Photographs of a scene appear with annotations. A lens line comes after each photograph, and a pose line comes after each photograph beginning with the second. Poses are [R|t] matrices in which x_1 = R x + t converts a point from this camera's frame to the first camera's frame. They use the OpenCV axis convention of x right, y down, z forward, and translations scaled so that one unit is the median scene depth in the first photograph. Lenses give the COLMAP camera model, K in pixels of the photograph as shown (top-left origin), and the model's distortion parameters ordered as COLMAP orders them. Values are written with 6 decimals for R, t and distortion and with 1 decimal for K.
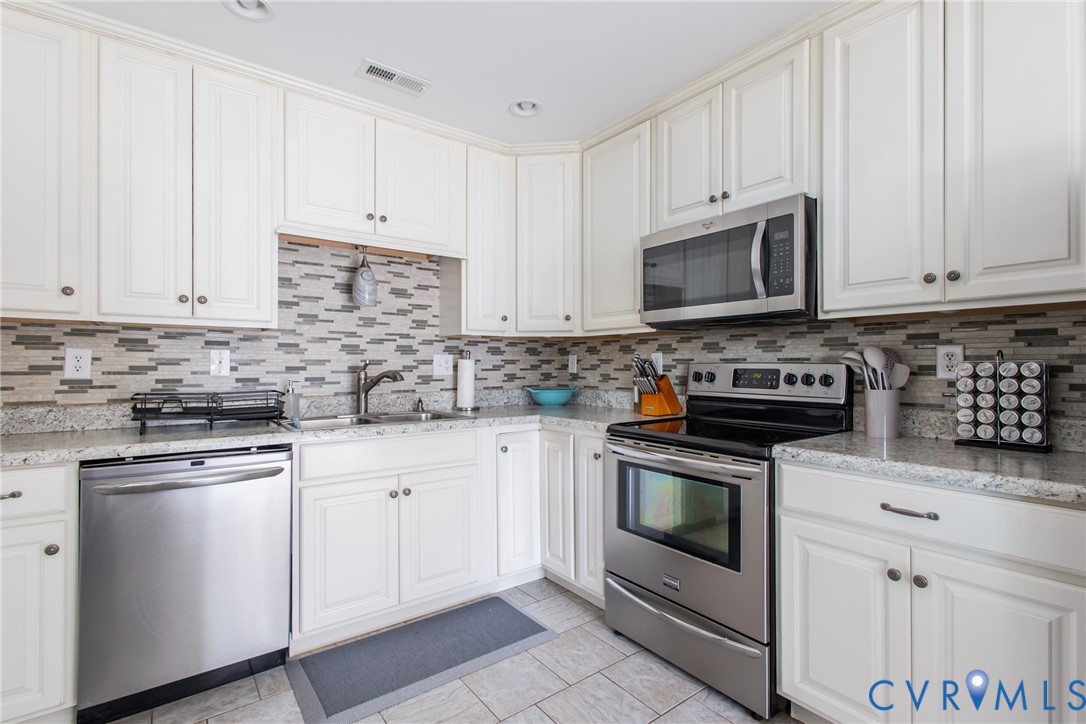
lens RADIAL K [[513.5, 0, 543.0], [0, 513.5, 362.0], [0, 0, 1]] dist [0.012998, -0.000396]
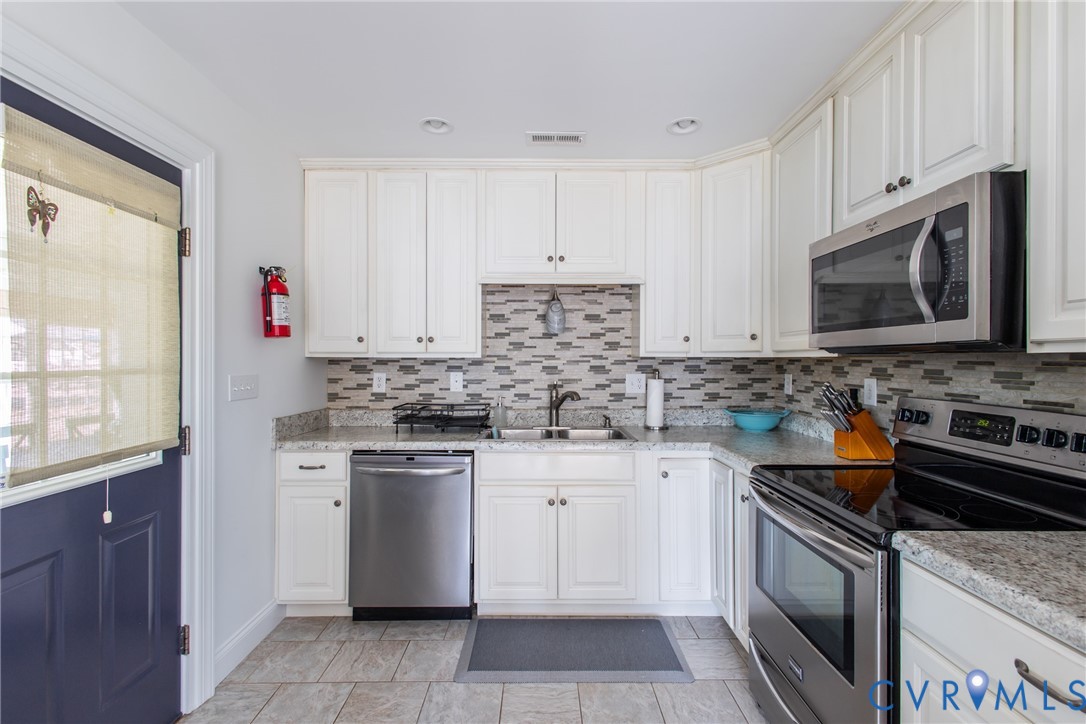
lens RADIAL K [[503.7, 0, 540.8], [0, 503.7, 356.8], [0, 0, 1]] dist [0.008593, -0.001035]
pose [[0.795960, -0.001694, -0.605347, 0.324913], [0.003717, 0.999991, 0.002089, -0.061510], [0.605338, -0.003913, 0.795959, 0.078825]]
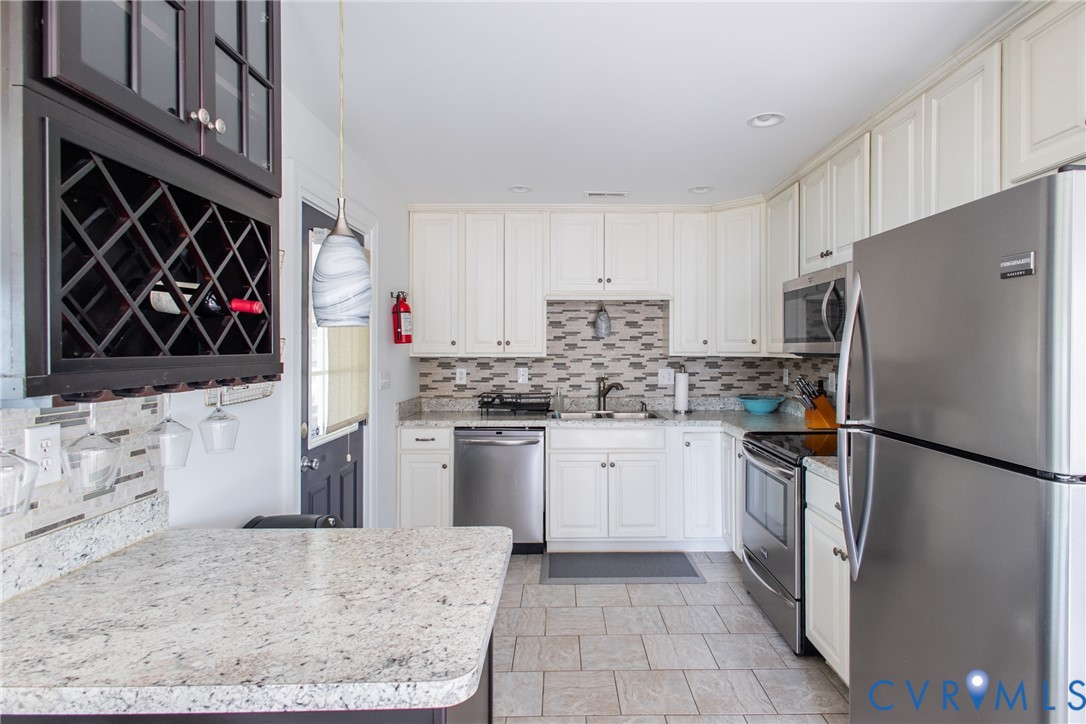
lens RADIAL K [[590.0, 0, 561.6], [0, 590.0, 341.4], [0, 0, 1]] dist [0.017298, -0.000144]
pose [[0.799050, -0.006438, -0.601231, 0.592685], [0.005789, 0.999979, -0.003014, -0.096498], [0.601237, -0.001072, 0.799070, -0.433636]]
